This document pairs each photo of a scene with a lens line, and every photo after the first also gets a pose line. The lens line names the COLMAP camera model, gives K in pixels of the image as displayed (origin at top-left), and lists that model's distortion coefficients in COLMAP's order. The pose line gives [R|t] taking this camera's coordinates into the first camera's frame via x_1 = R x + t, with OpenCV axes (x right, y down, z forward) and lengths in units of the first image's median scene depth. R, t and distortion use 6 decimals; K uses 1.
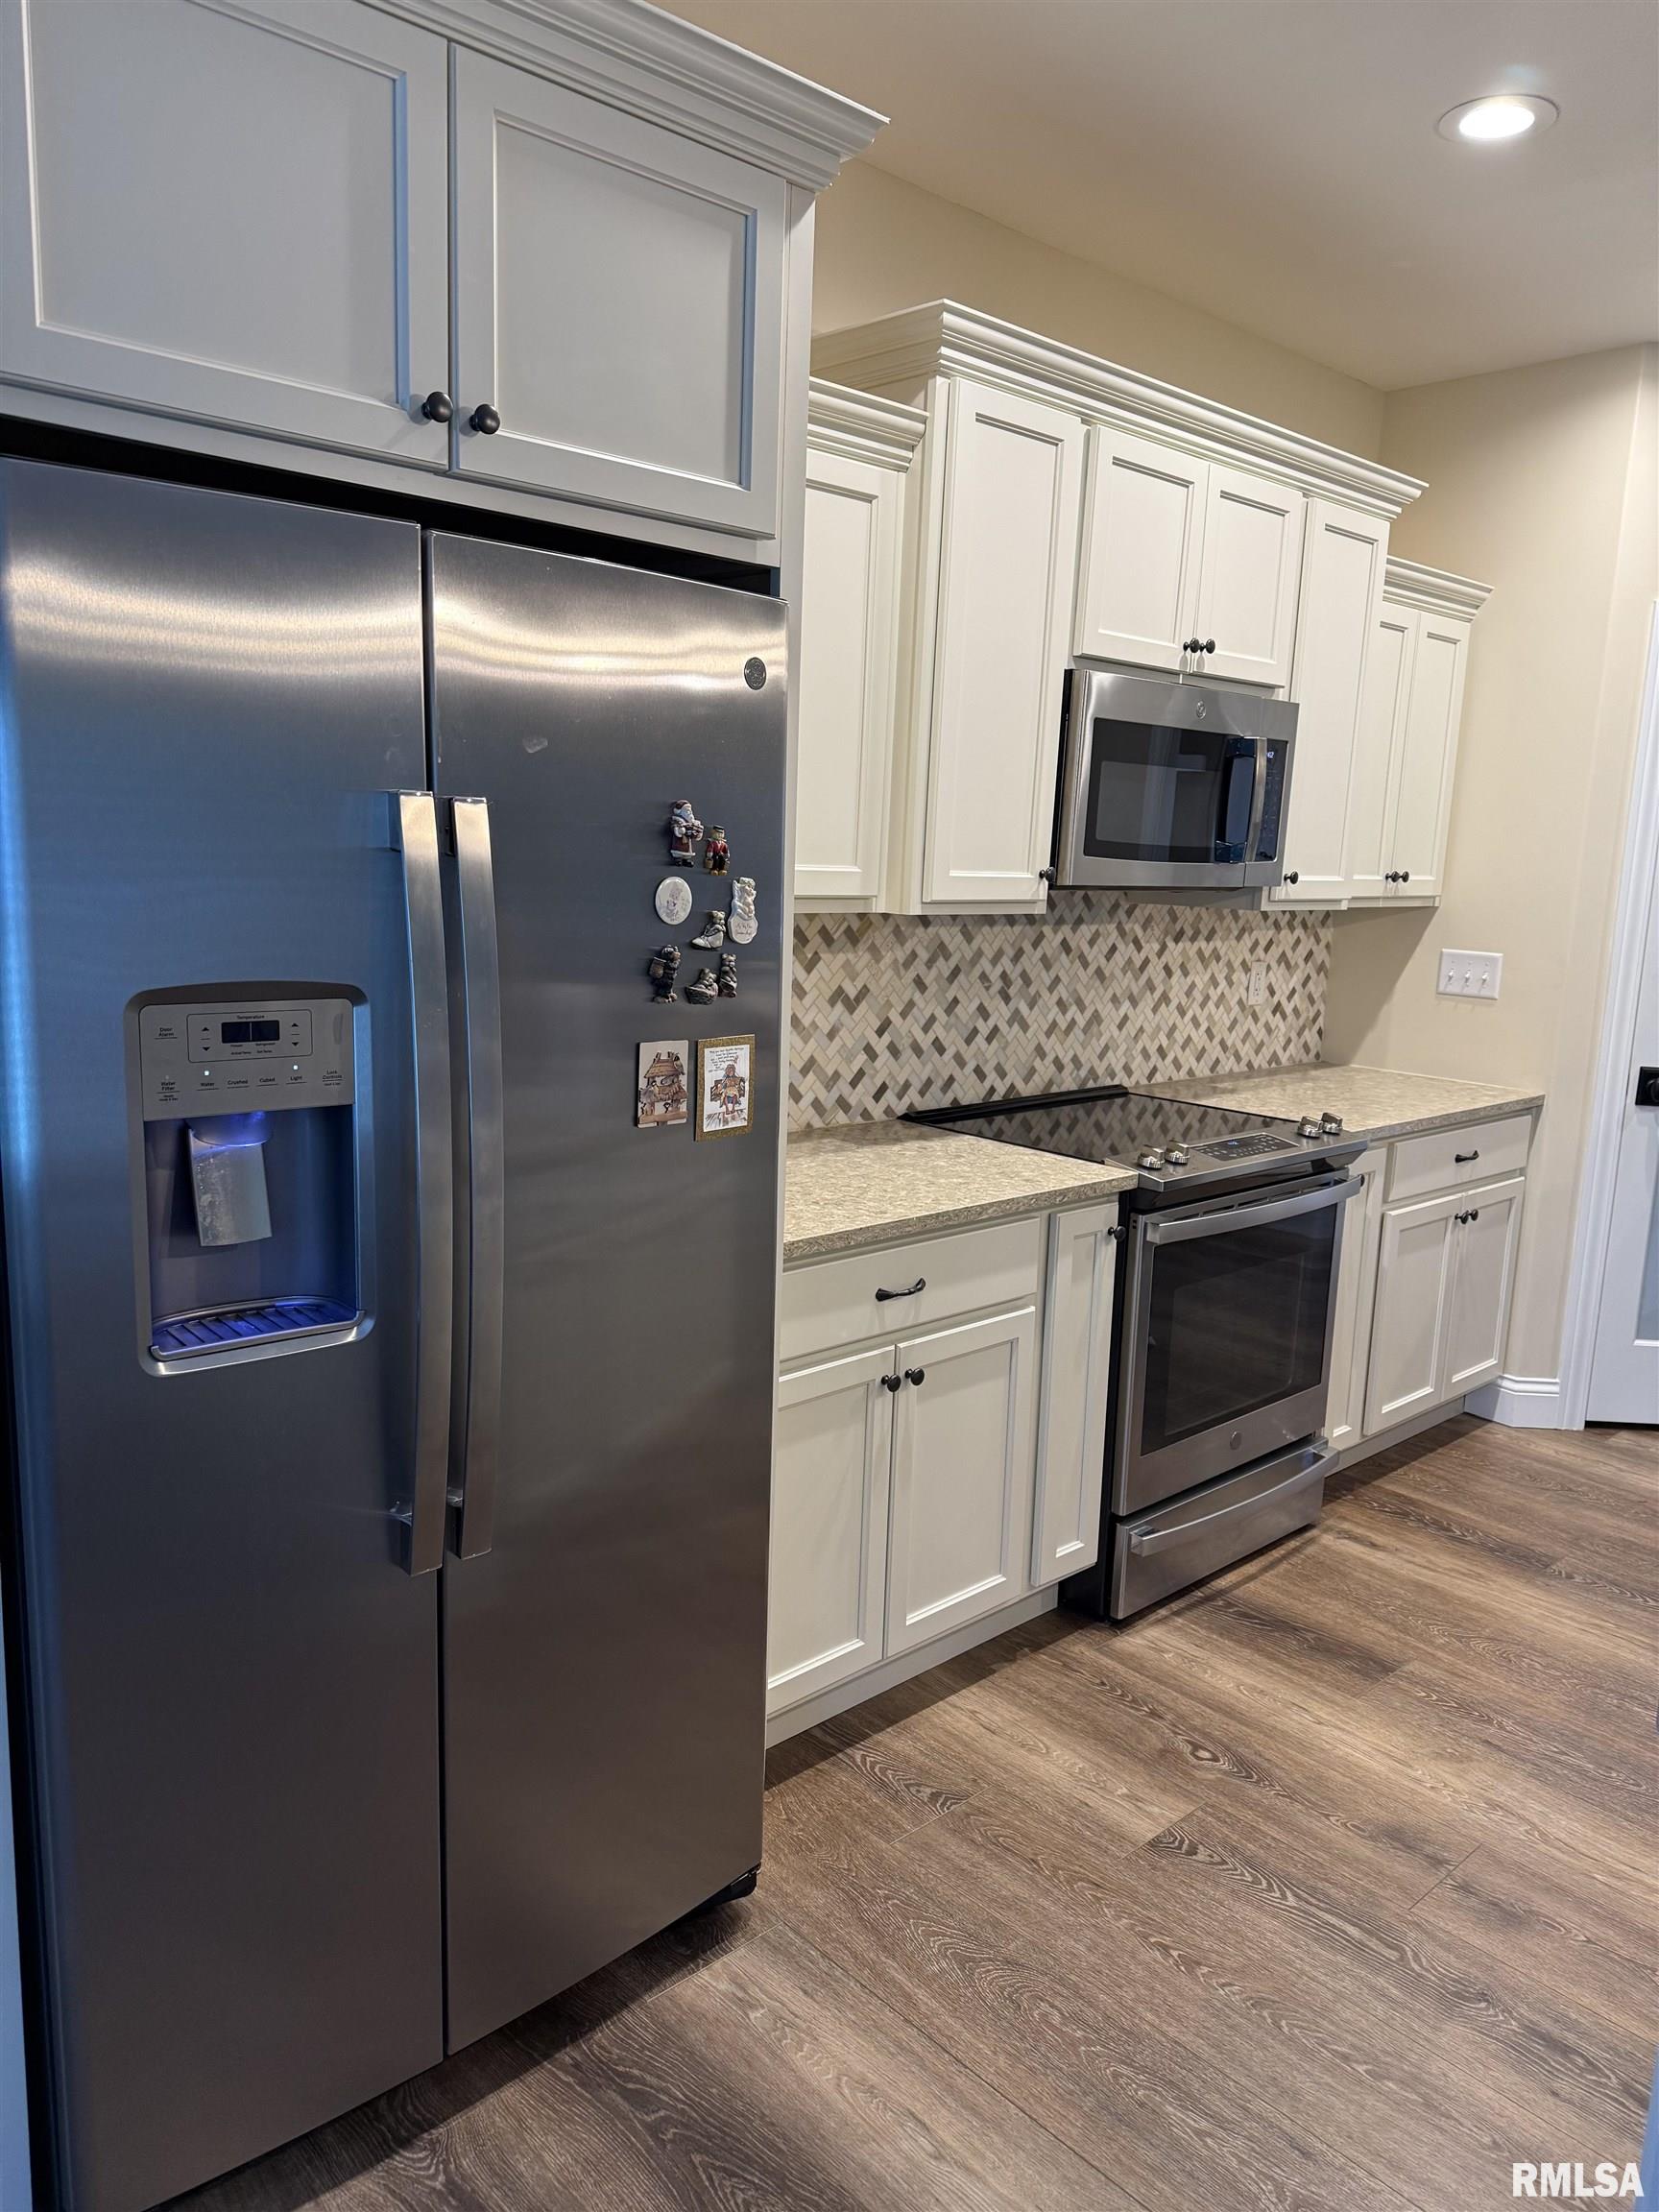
lens RADIAL K [[1557.1, 0, 840.9], [0, 1557.1, 1102.0], [0, 0, 1]] dist [0.169019, -0.286381]
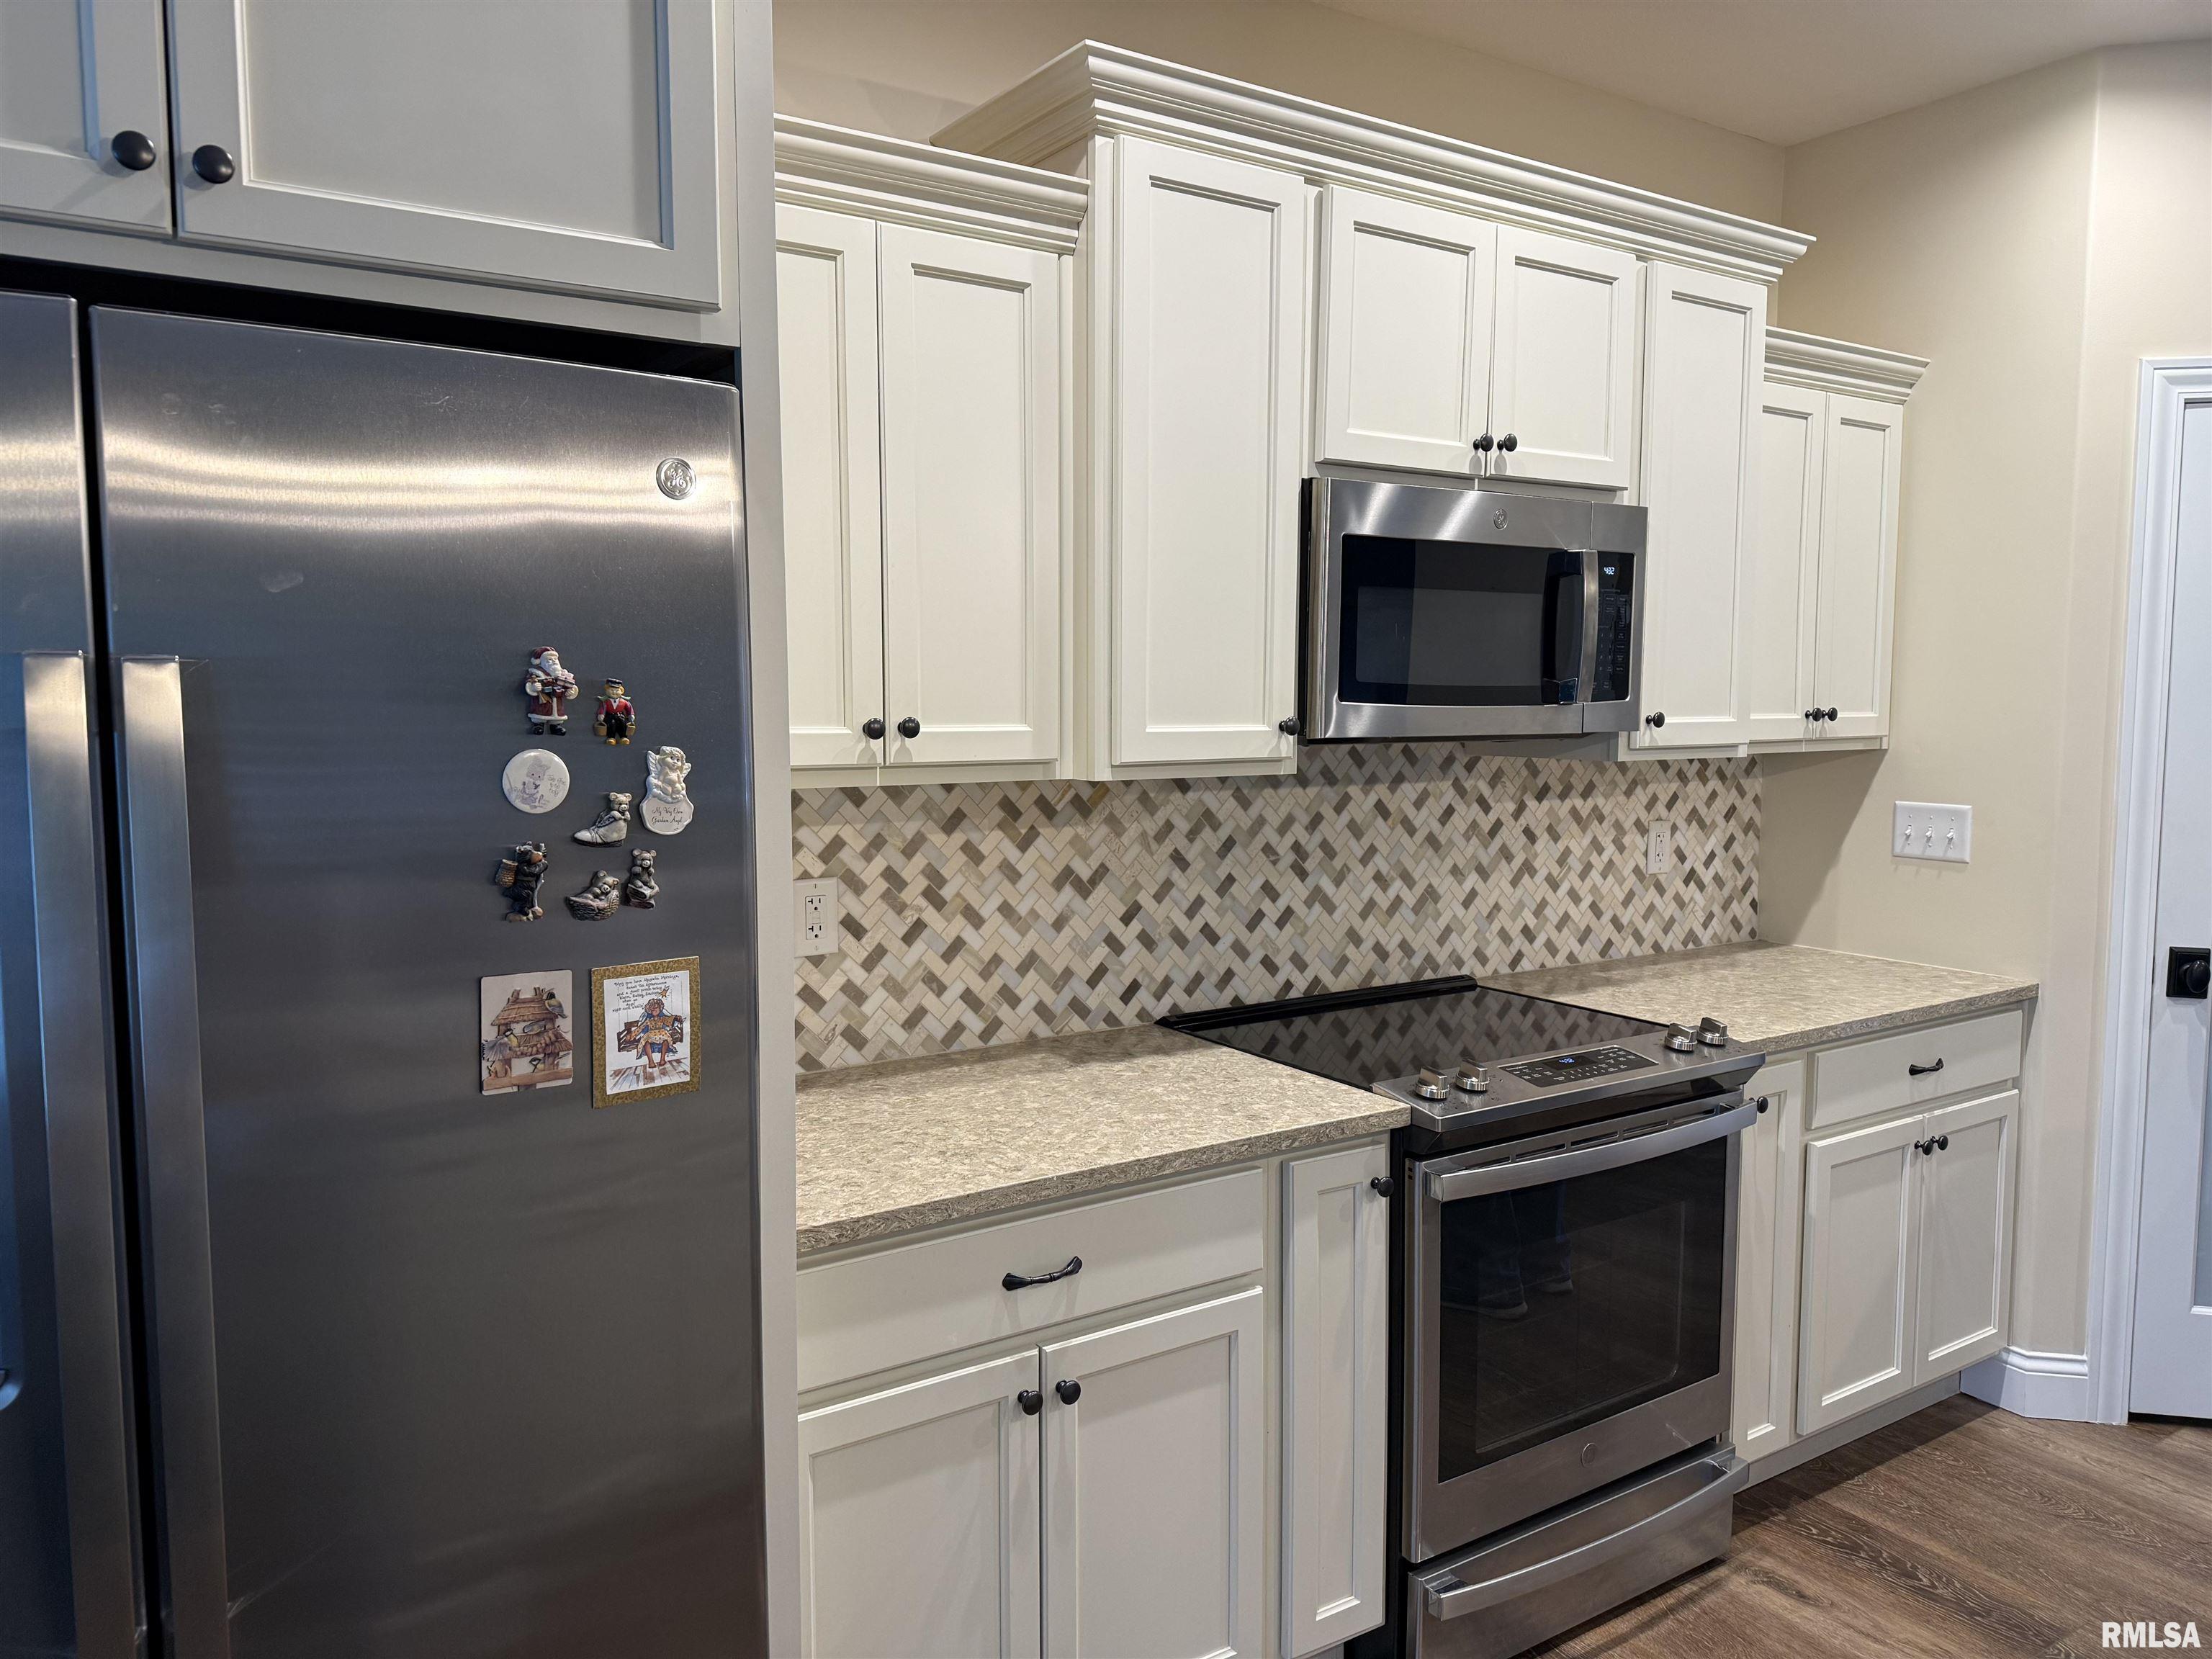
lens RADIAL K [[1557.1, 0, 1095.9], [0, 1557.1, 814.8], [0, 0, 1]] dist [0.169019, -0.286381]
pose [[0.984236, -0.024799, -0.175112, 0.149238], [0.008572, 0.995646, -0.092823, -0.022382], [0.176651, 0.089858, 0.980163, 0.170517]]
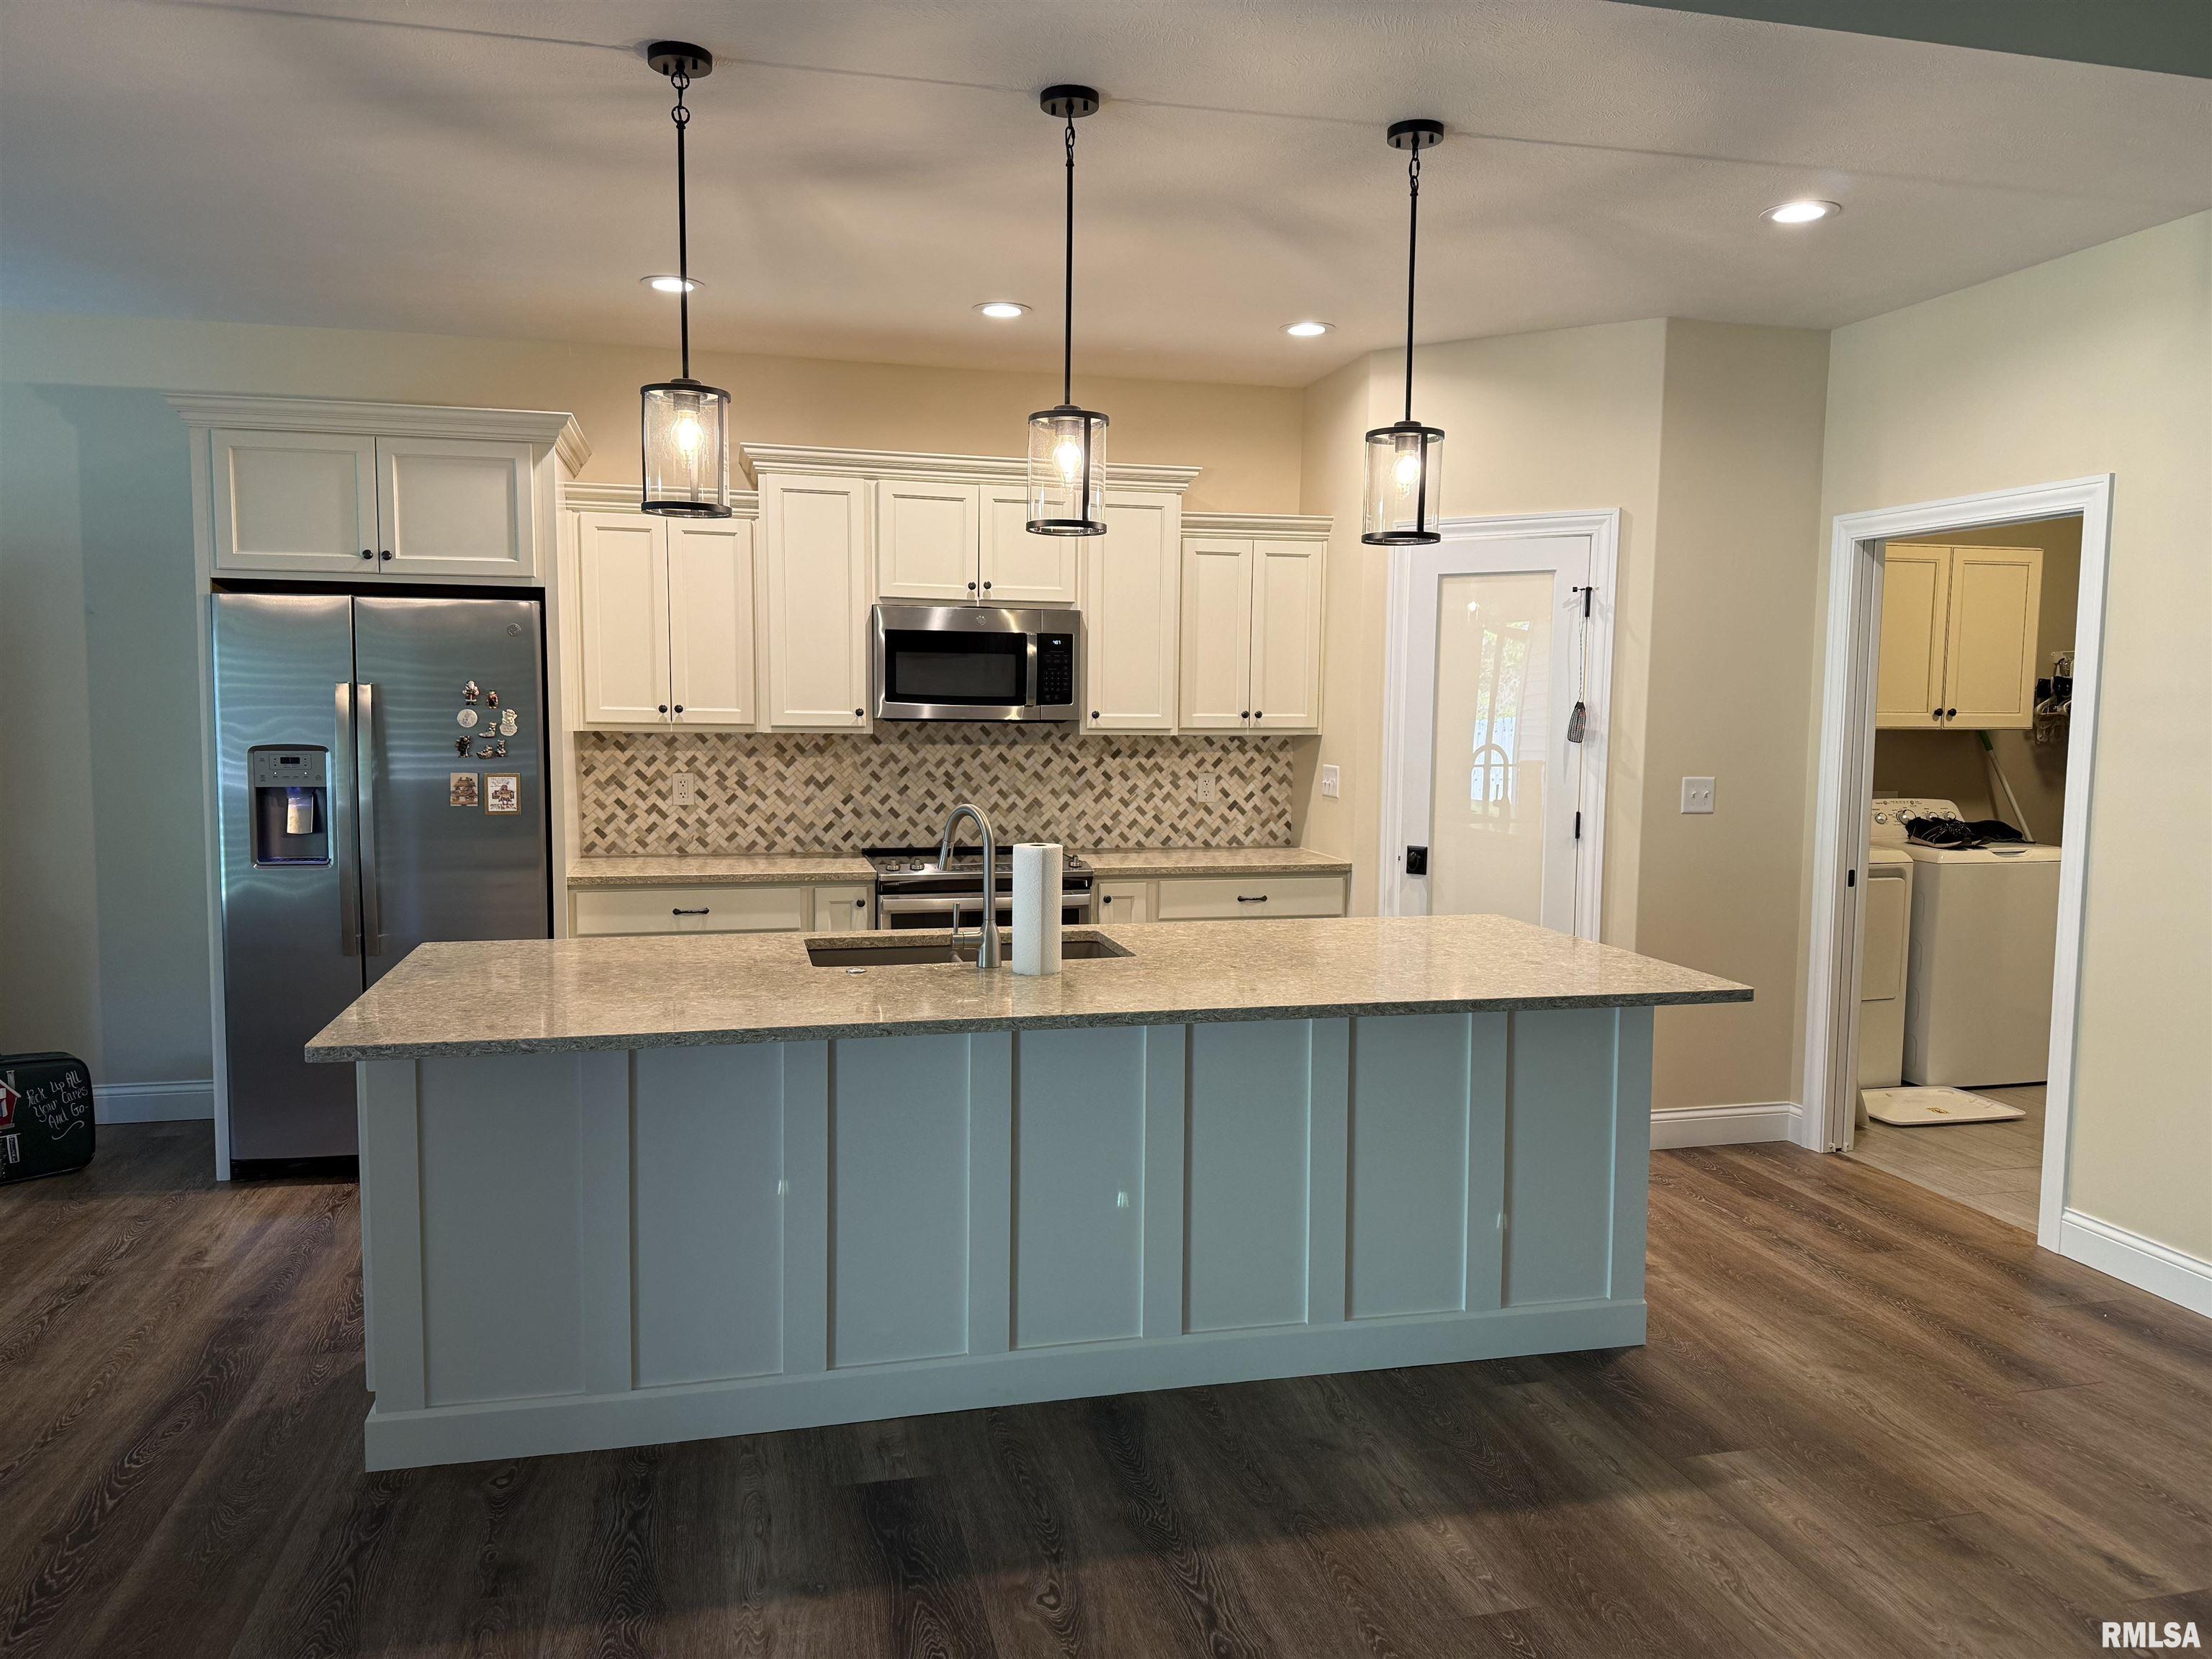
lens RADIAL K [[1550.3, 0, 1092.9], [0, 1550.3, 830.7], [0, 0, 1]] dist [0.125177, -0.173650]
pose [[0.869542, 0.013864, -0.493665, 1.105799], [-0.059456, 0.995274, -0.076774, 0.103338], [0.490268, 0.096109, 0.866257, -0.387645]]
